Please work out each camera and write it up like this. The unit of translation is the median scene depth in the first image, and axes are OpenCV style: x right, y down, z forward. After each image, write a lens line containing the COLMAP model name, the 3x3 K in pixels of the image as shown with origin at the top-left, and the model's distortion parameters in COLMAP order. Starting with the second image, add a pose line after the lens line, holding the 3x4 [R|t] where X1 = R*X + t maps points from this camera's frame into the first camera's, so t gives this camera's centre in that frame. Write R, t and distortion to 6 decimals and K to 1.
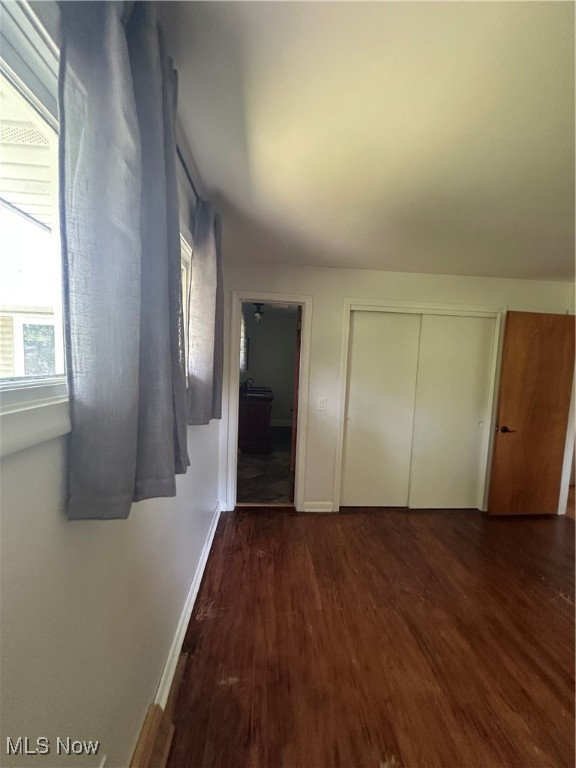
lens RADIAL K [[305.4, 0, 288.0], [0, 305.4, 384.0], [0, 0, 1]] dist [-0.005508, 0.000715]
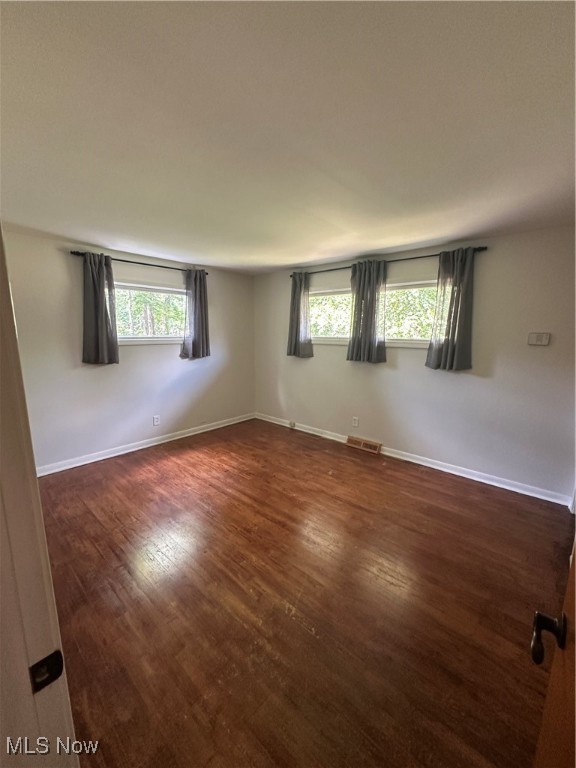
lens RADIAL K [[305.4, 0, 288.0], [0, 305.4, 384.0], [0, 0, 1]] dist [-0.005508, 0.000715]
pose [[-0.721157, 0.072740, -0.688942, 1.040095], [-0.089815, 0.976263, 0.197090, -0.044913], [0.686925, 0.204010, -0.697505, 1.045054]]
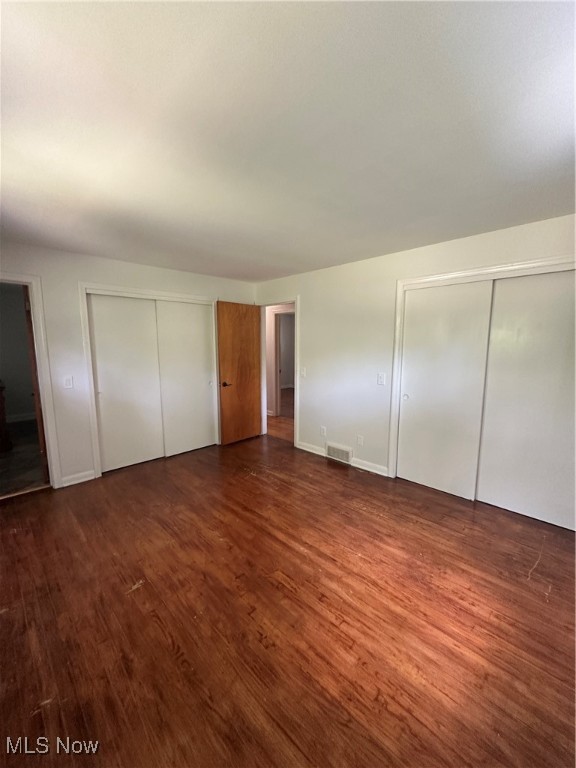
lens RADIAL K [[305.4, 0, 288.0], [0, 305.4, 384.0], [0, 0, 1]] dist [-0.005508, 0.000715]
pose [[0.755727, -0.127579, 0.642339, 0.010180], [0.082815, 0.991584, 0.099511, 0.030828], [-0.649629, -0.022008, 0.759933, -0.311322]]
